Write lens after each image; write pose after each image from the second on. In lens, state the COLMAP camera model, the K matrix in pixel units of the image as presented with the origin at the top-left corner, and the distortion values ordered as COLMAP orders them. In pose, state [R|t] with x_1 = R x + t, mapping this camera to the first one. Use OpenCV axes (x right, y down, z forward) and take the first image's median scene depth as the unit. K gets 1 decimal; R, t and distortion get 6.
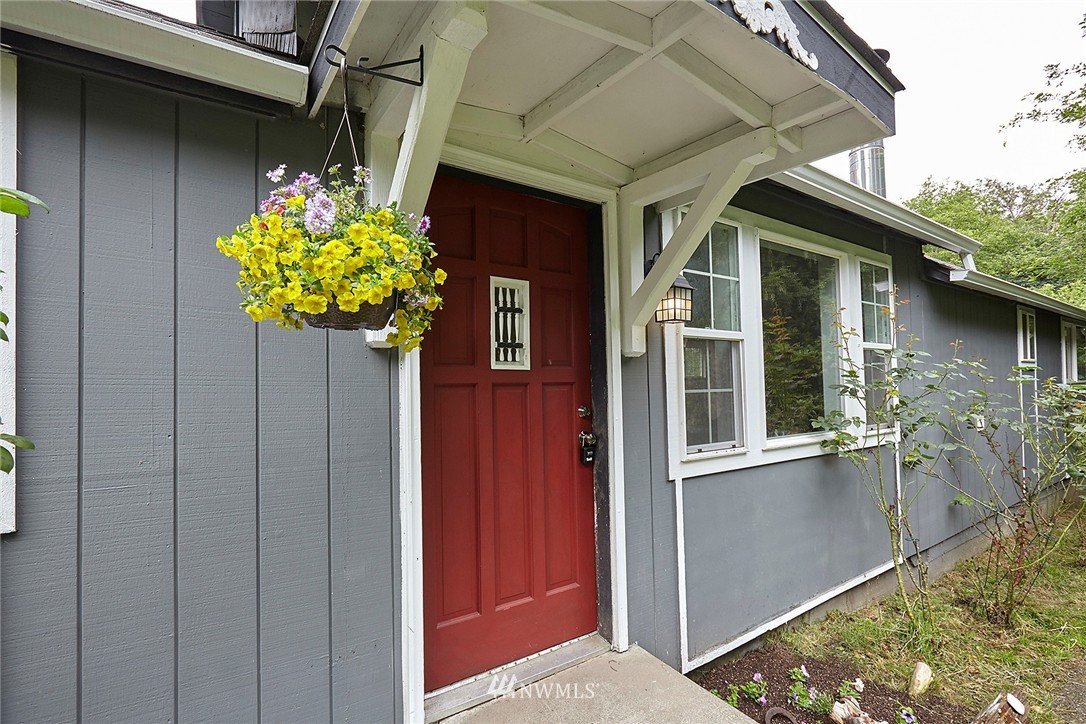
lens RADIAL K [[499.3, 0, 551.9], [0, 499.3, 356.5], [0, 0, 1]] dist [-0.000312, 0.000062]
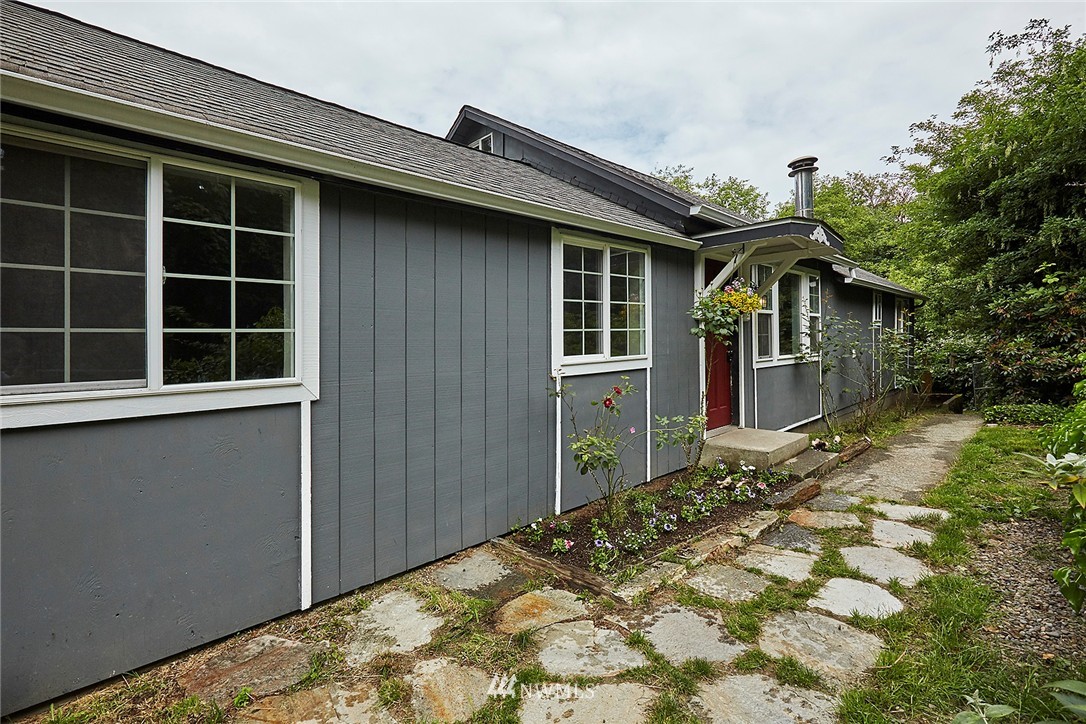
lens RADIAL K [[499.3, 0, 535.7], [0, 499.3, 367.5], [0, 0, 1]] dist [-0.000312, 0.000062]
pose [[0.987038, -0.036394, 0.156304, -0.876129], [0.023519, 0.996235, 0.083443, -0.002130], [-0.158752, -0.078685, 0.984178, -0.940273]]
